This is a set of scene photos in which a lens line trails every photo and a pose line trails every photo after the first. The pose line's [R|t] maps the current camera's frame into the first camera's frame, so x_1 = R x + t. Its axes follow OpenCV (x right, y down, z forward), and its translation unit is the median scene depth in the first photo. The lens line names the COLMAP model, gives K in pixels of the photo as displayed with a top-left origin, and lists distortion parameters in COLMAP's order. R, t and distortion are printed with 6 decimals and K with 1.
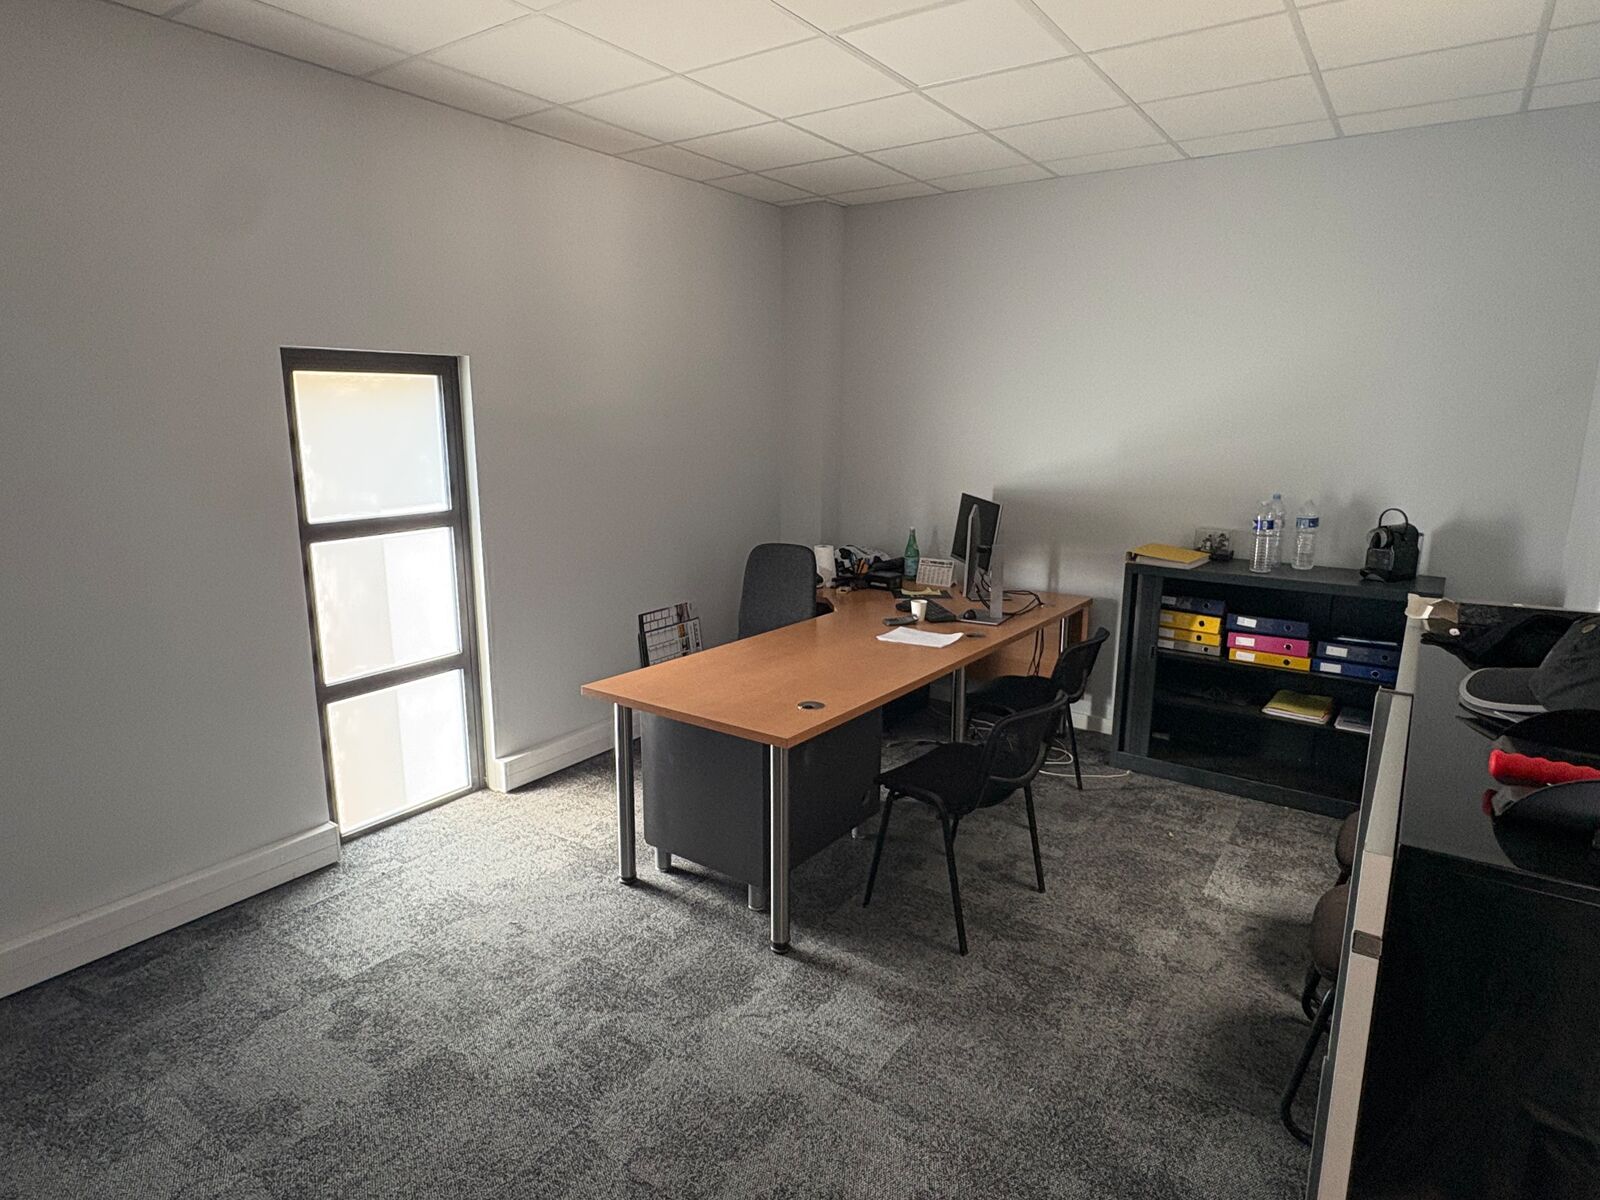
lens RADIAL K [[904.2, 0, 798.1], [0, 904.2, 600.3], [0, 0, 1]] dist [-0.002374, 0.000104]
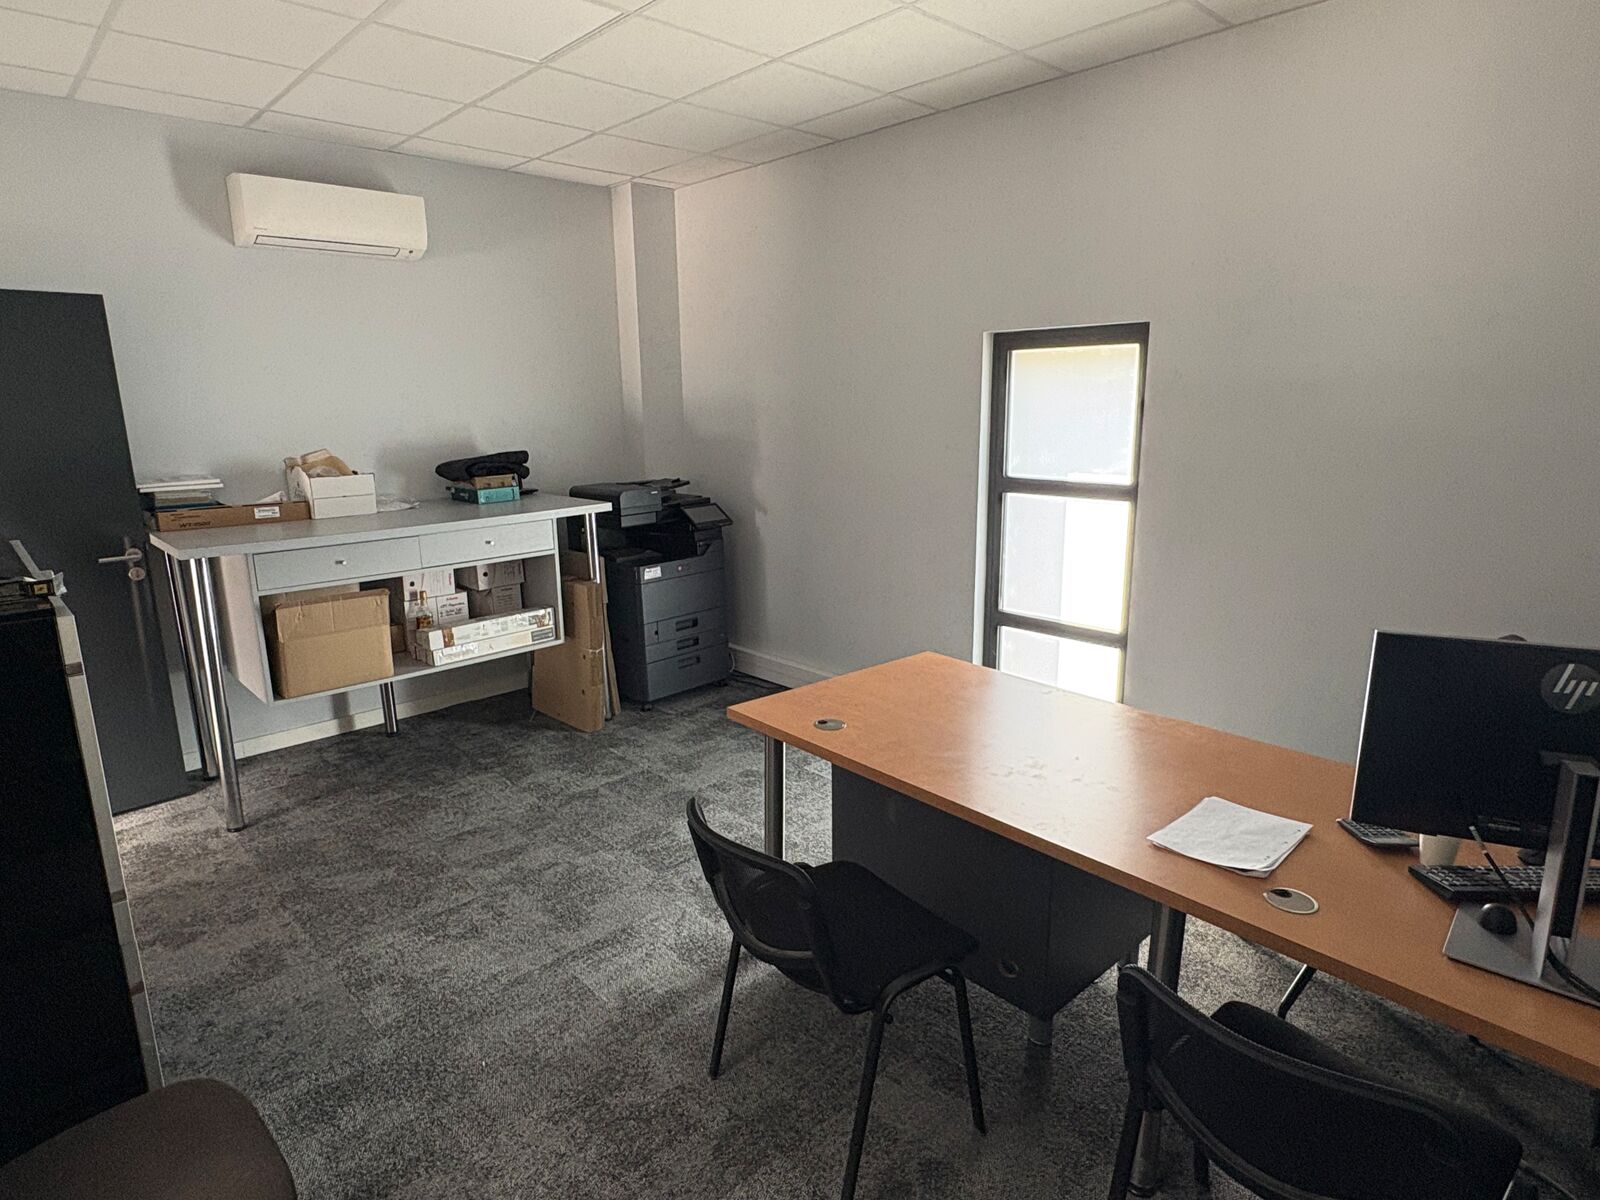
lens RADIAL K [[904.2, 0, 797.8], [0, 904.2, 593.9], [0, 0, 1]] dist [-0.002374, 0.000104]
pose [[-0.201508, 0.208698, -0.956995, 0.891041], [-0.187327, 0.950791, 0.246789, -0.225752], [0.961407, 0.229001, -0.152497, 1.177294]]
